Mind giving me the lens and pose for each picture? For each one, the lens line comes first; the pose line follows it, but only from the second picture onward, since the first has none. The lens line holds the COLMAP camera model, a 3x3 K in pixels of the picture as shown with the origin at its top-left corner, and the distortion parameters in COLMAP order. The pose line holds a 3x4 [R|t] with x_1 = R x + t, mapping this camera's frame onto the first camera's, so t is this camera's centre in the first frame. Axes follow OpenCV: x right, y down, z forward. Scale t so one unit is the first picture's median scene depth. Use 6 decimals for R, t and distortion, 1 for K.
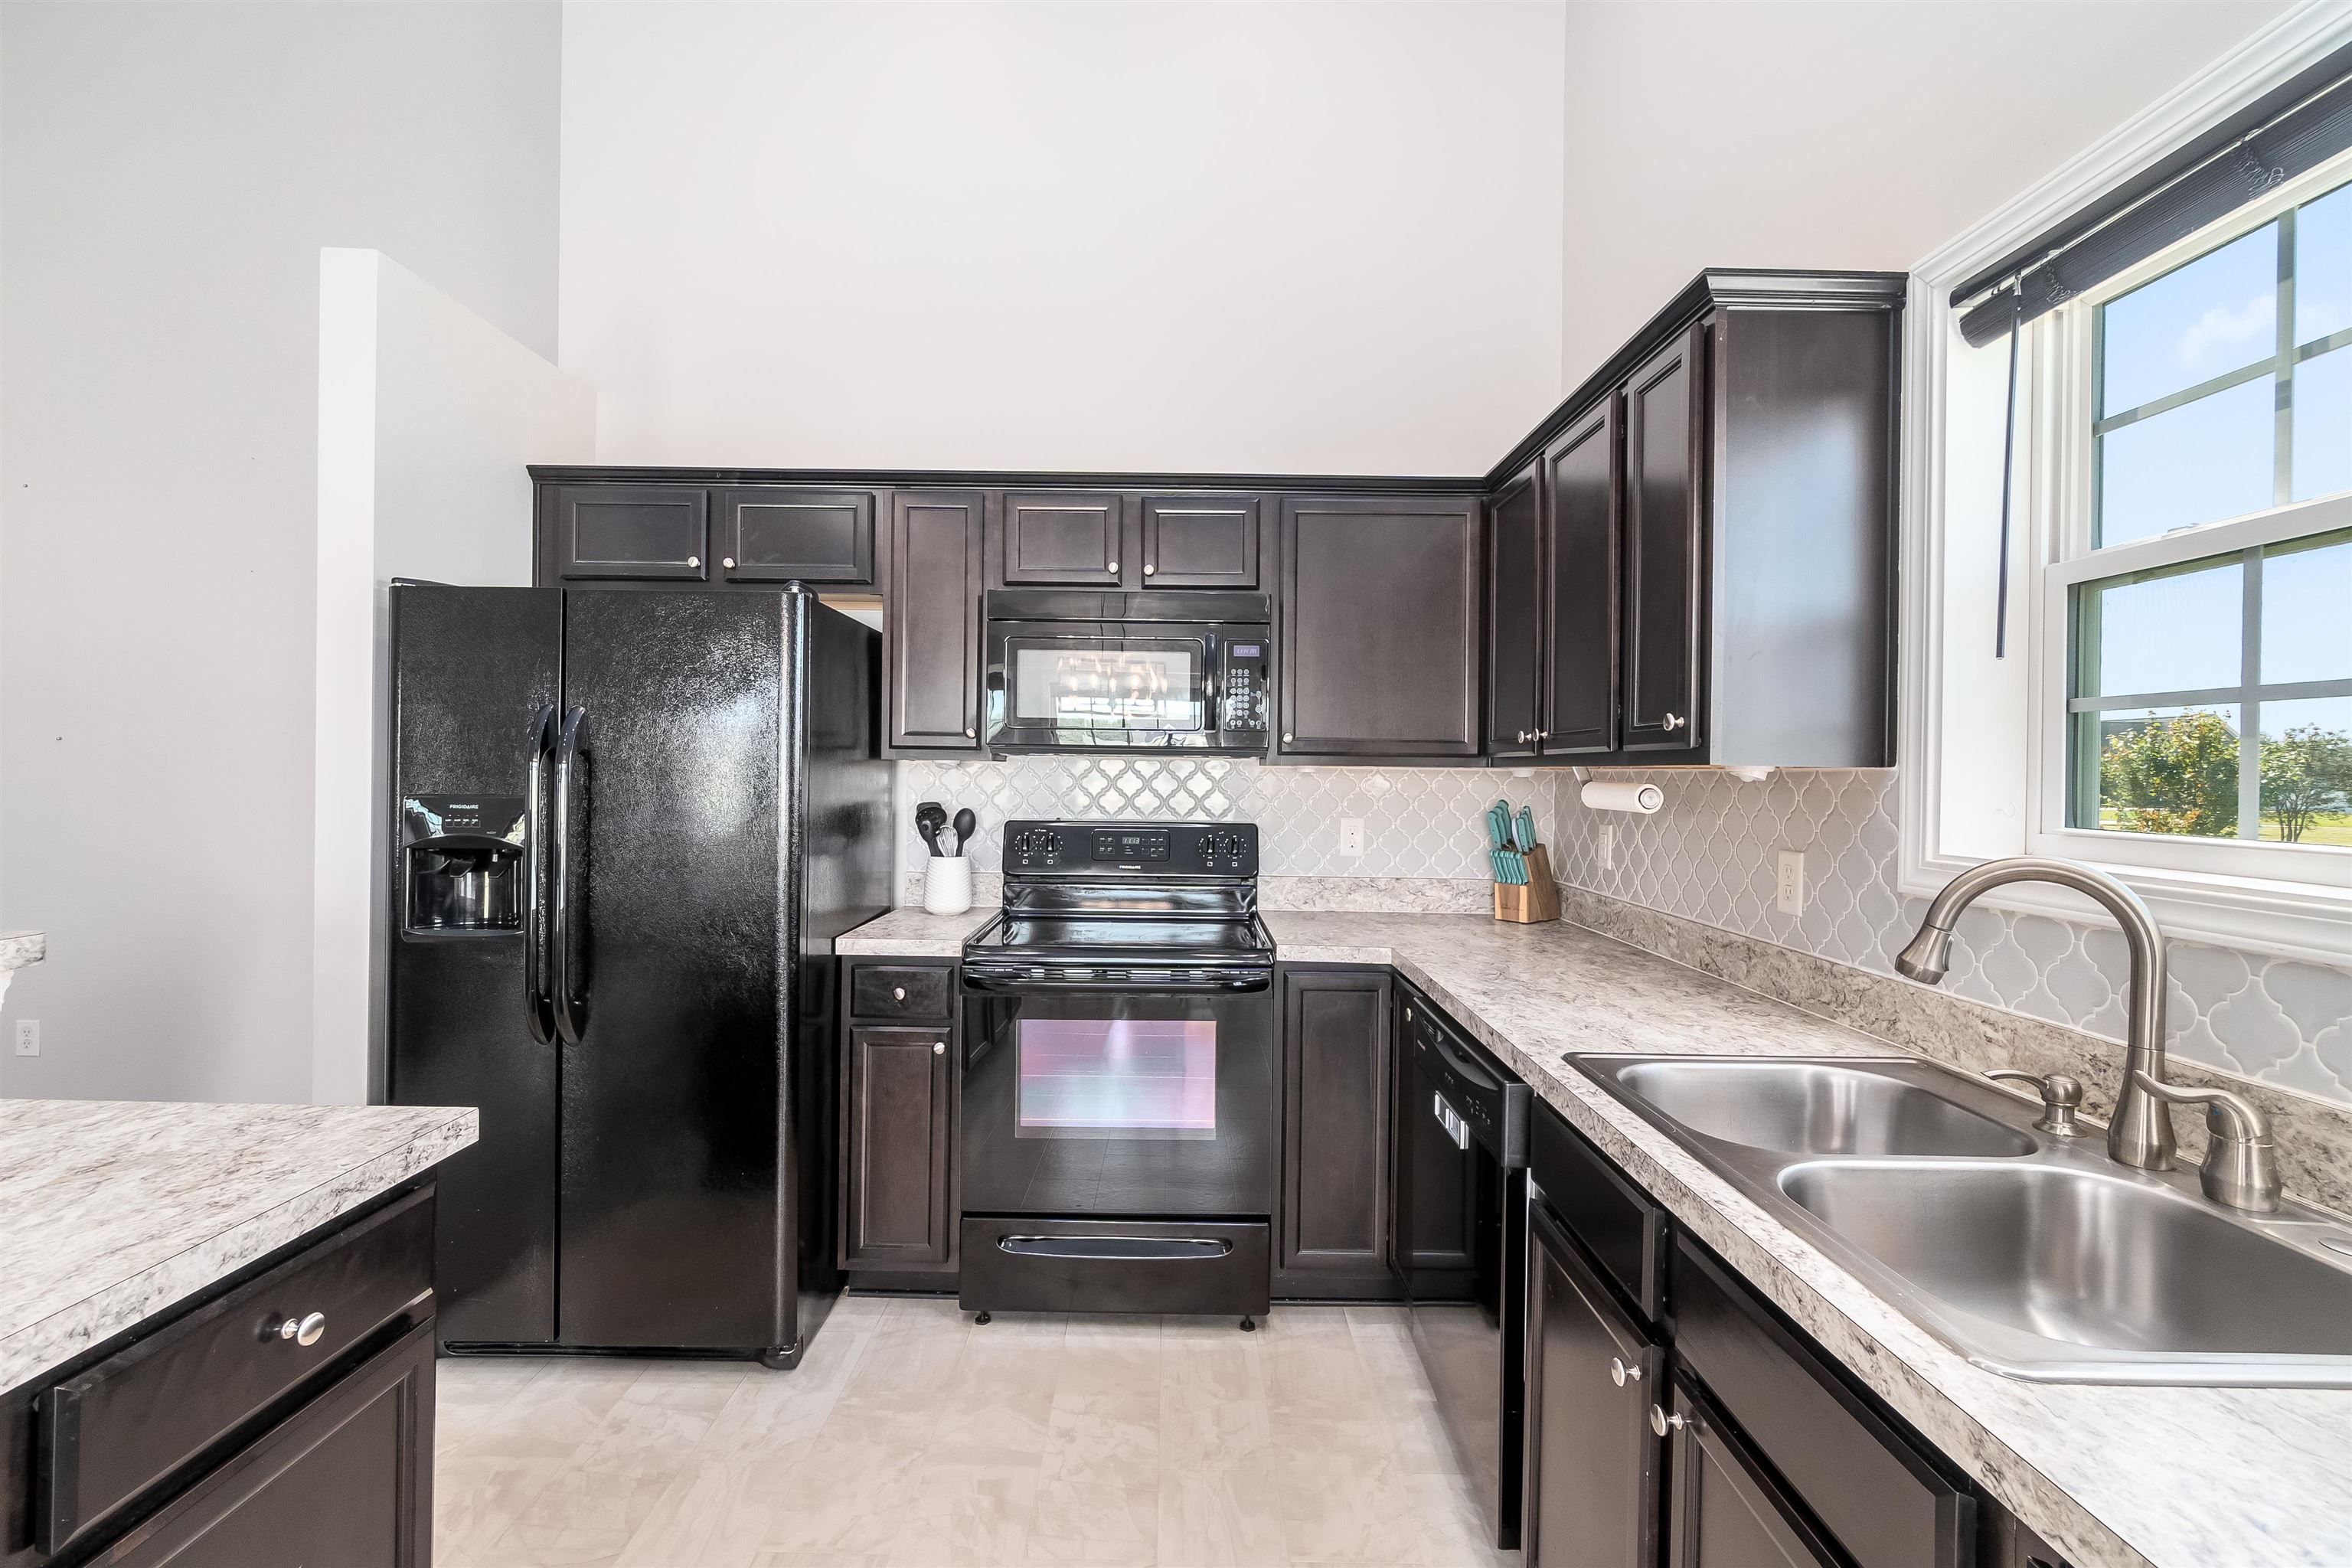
lens RADIAL K [[1021.8, 0, 1169.9], [0, 1021.8, 773.2], [0, 0, 1]] dist [-0.007871, 0.002552]
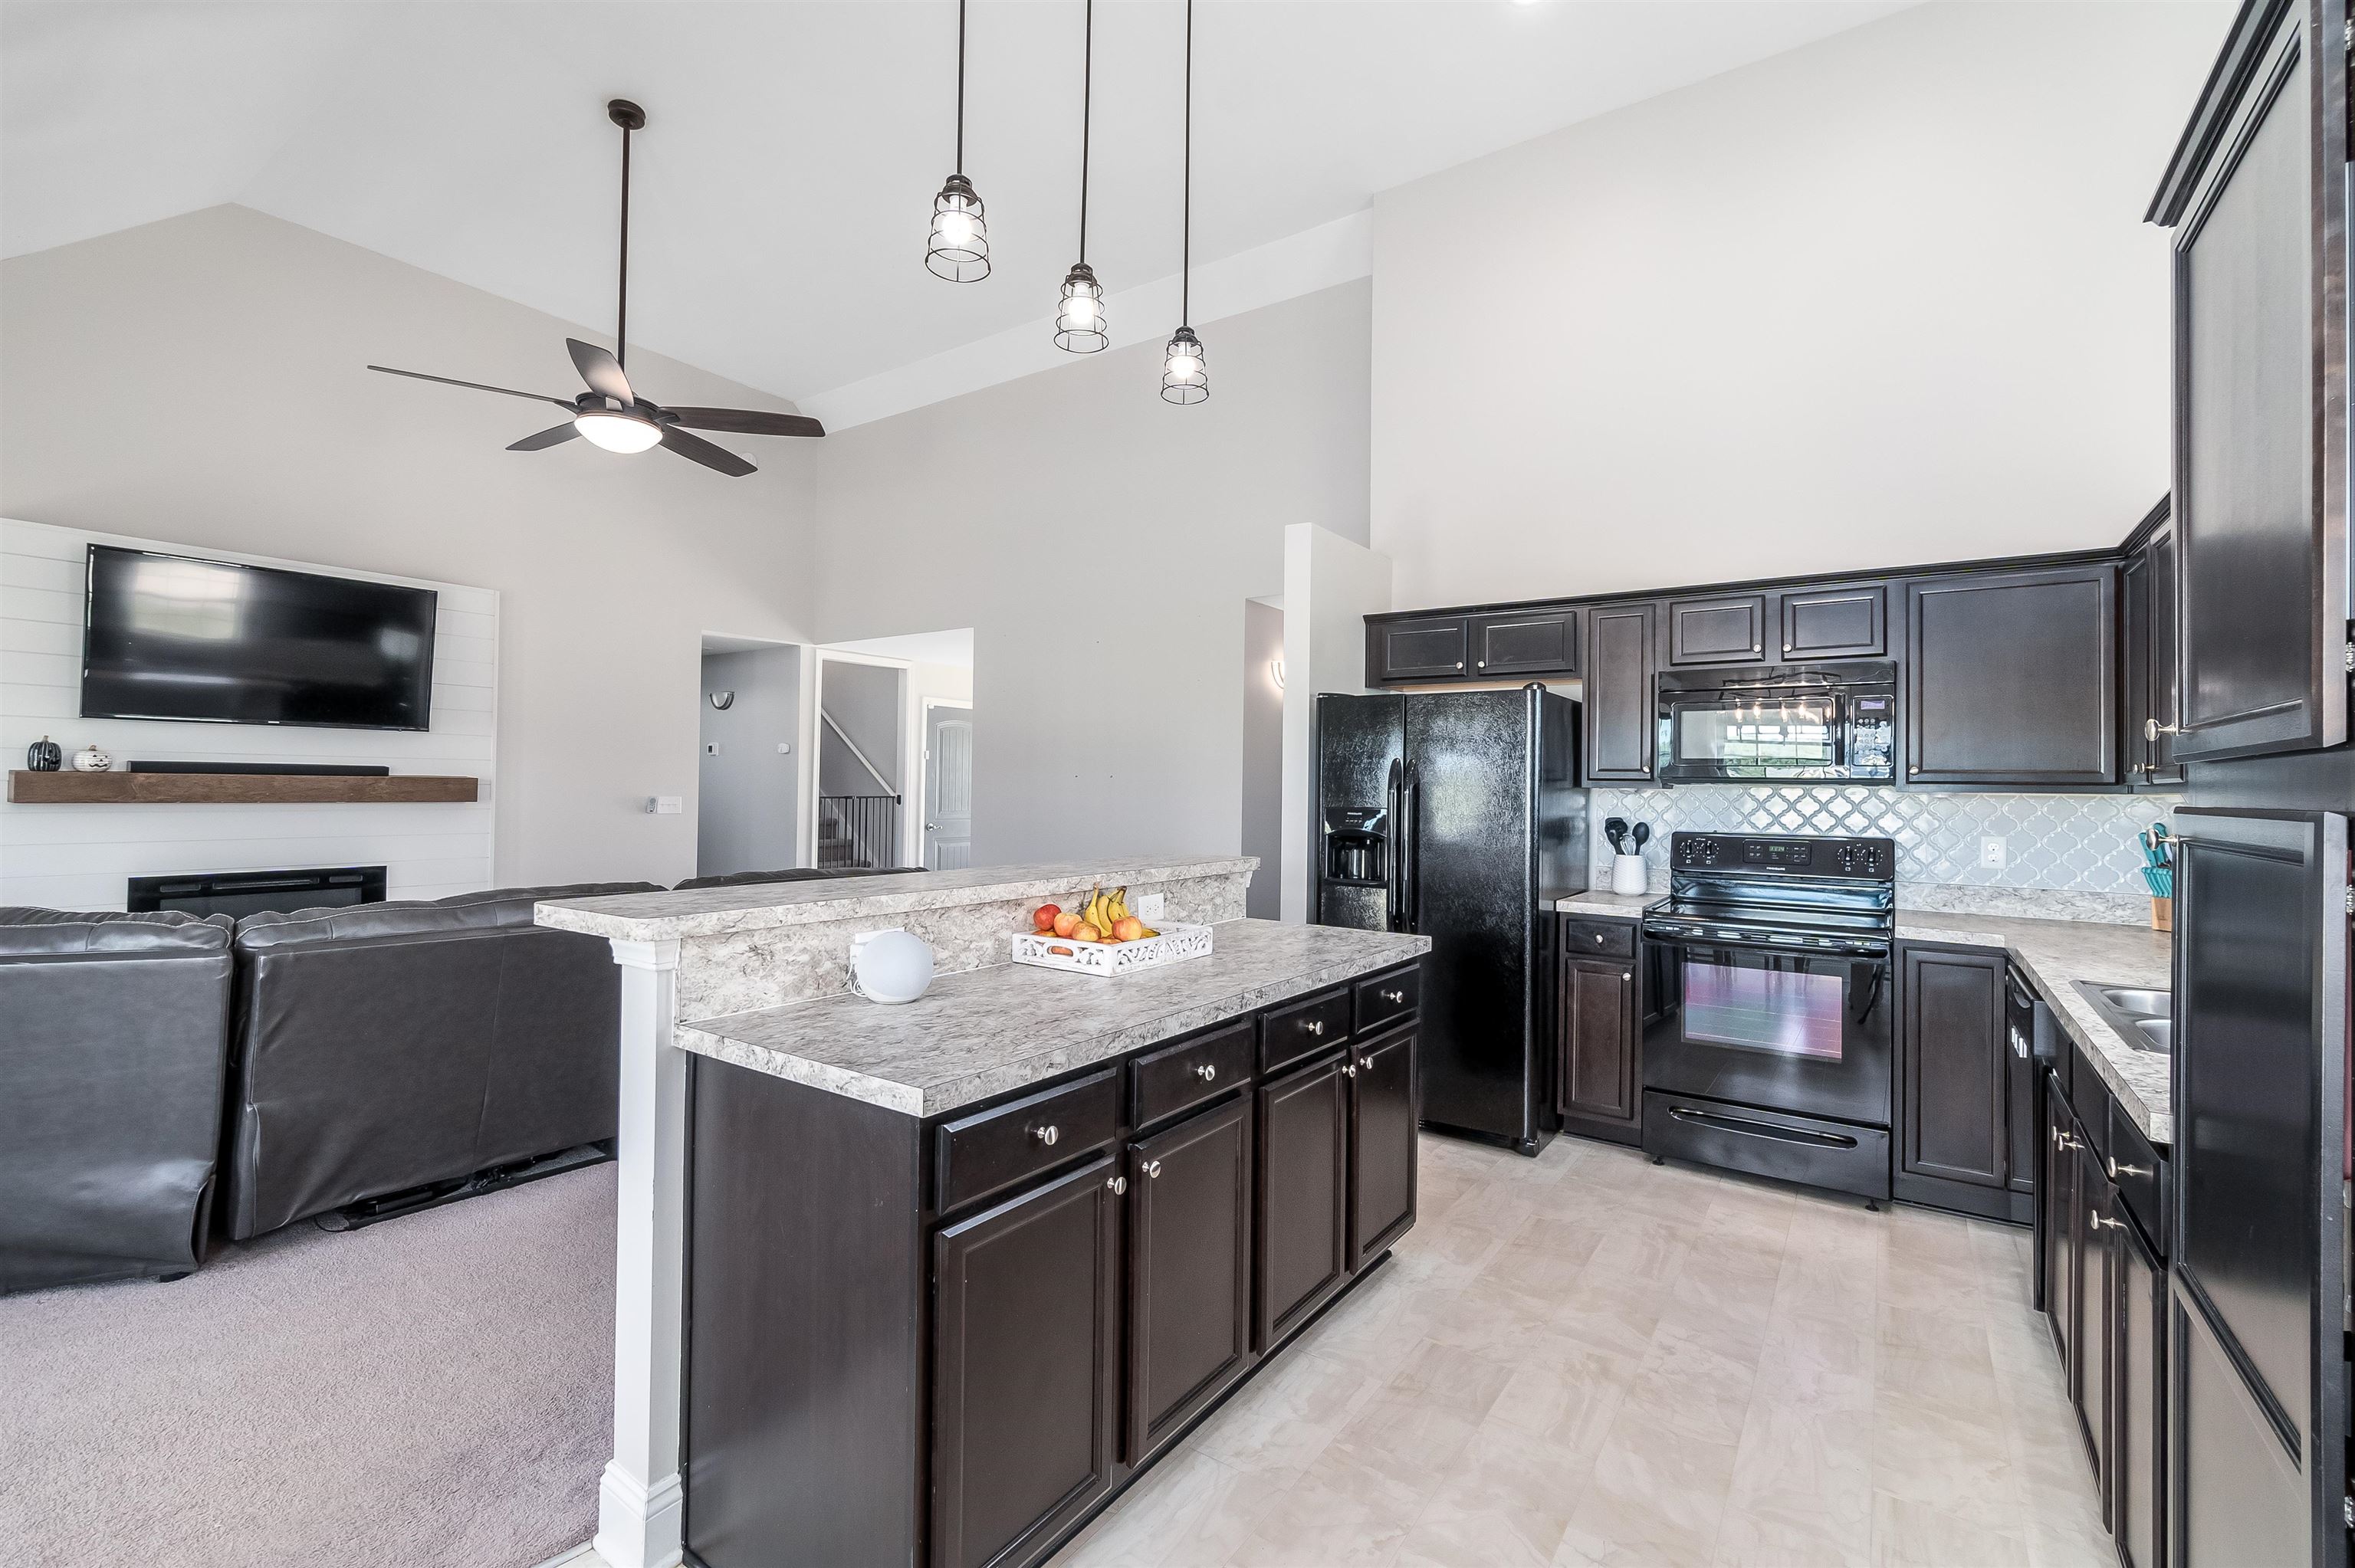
lens RADIAL K [[1022.9, 0, 1173.2], [0, 1022.9, 773.1], [0, 0, 1]] dist [-0.007871, 0.002552]
pose [[0.819486, -0.008896, -0.573030, 0.086959], [-0.005368, 0.999717, -0.023197, 0.003111], [0.573074, 0.022086, 0.819206, -0.584564]]
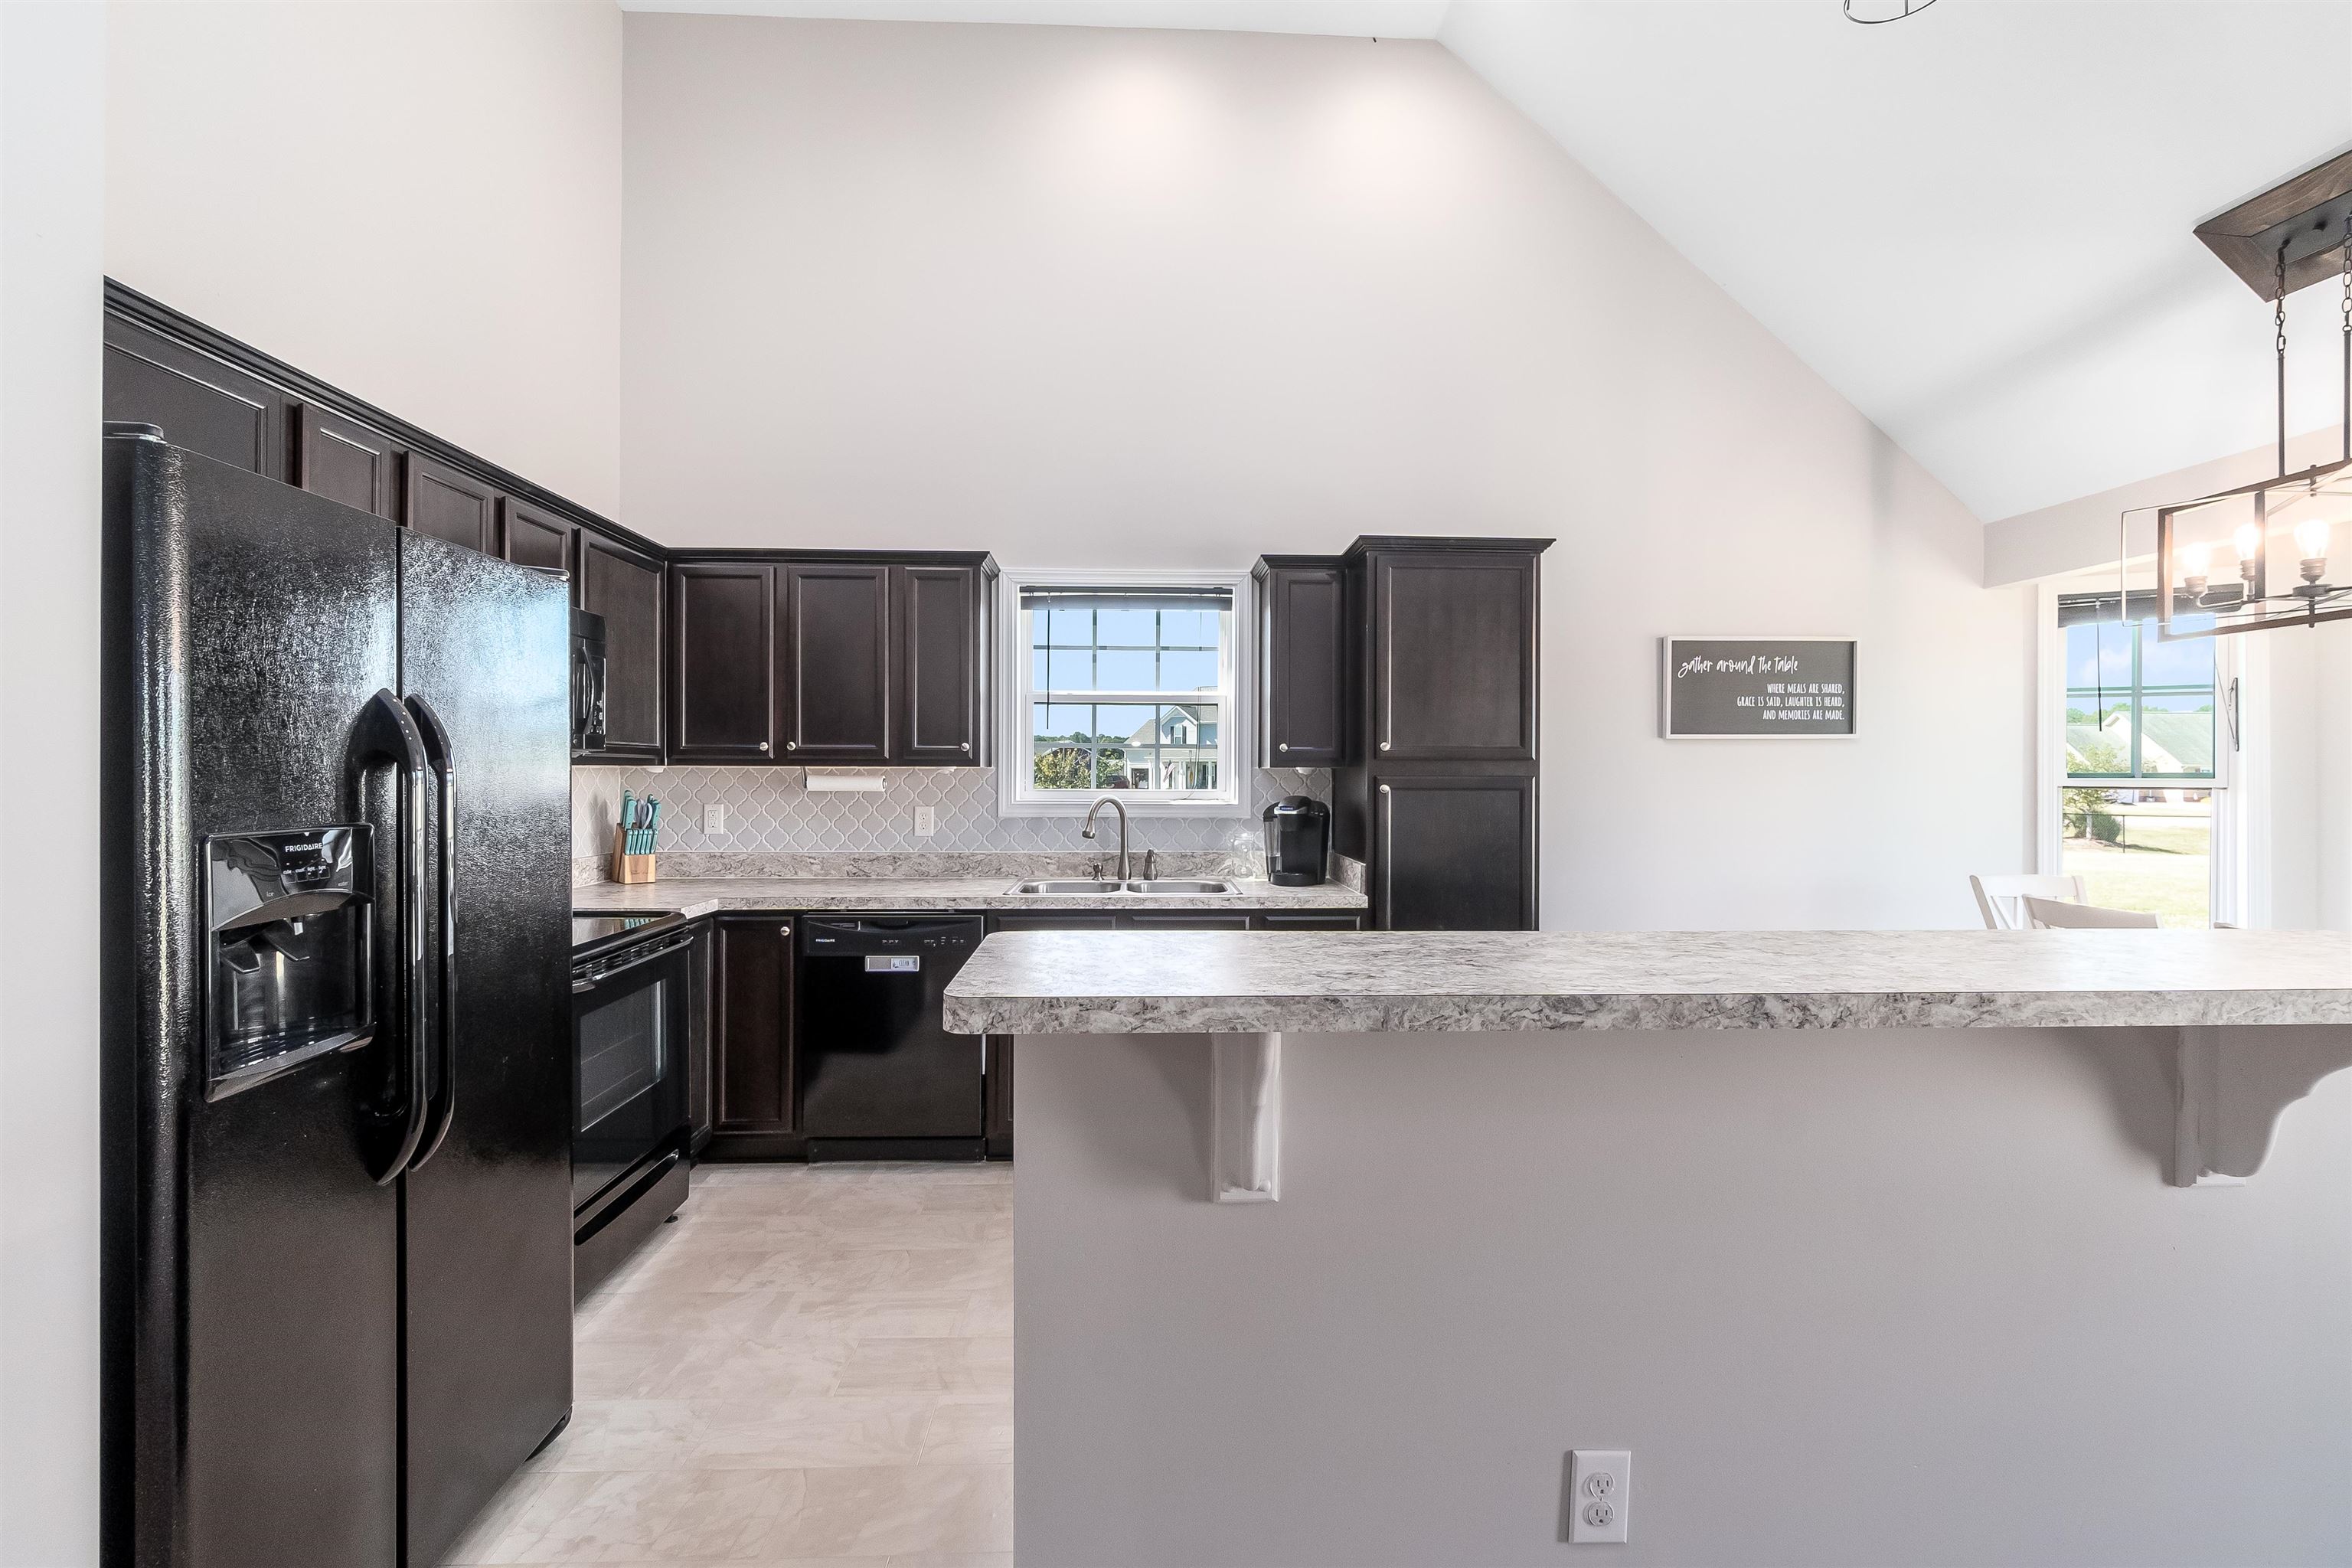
lens RADIAL K [[1021.8, 0, 1170.2], [0, 1021.8, 775.5], [0, 0, 1]] dist [-0.007871, 0.002552]
pose [[-0.039906, -0.017827, 0.999044, -1.065534], [-0.001361, 0.999841, 0.017787, -0.018018], [-0.999203, -0.000649, -0.039924, 0.403020]]
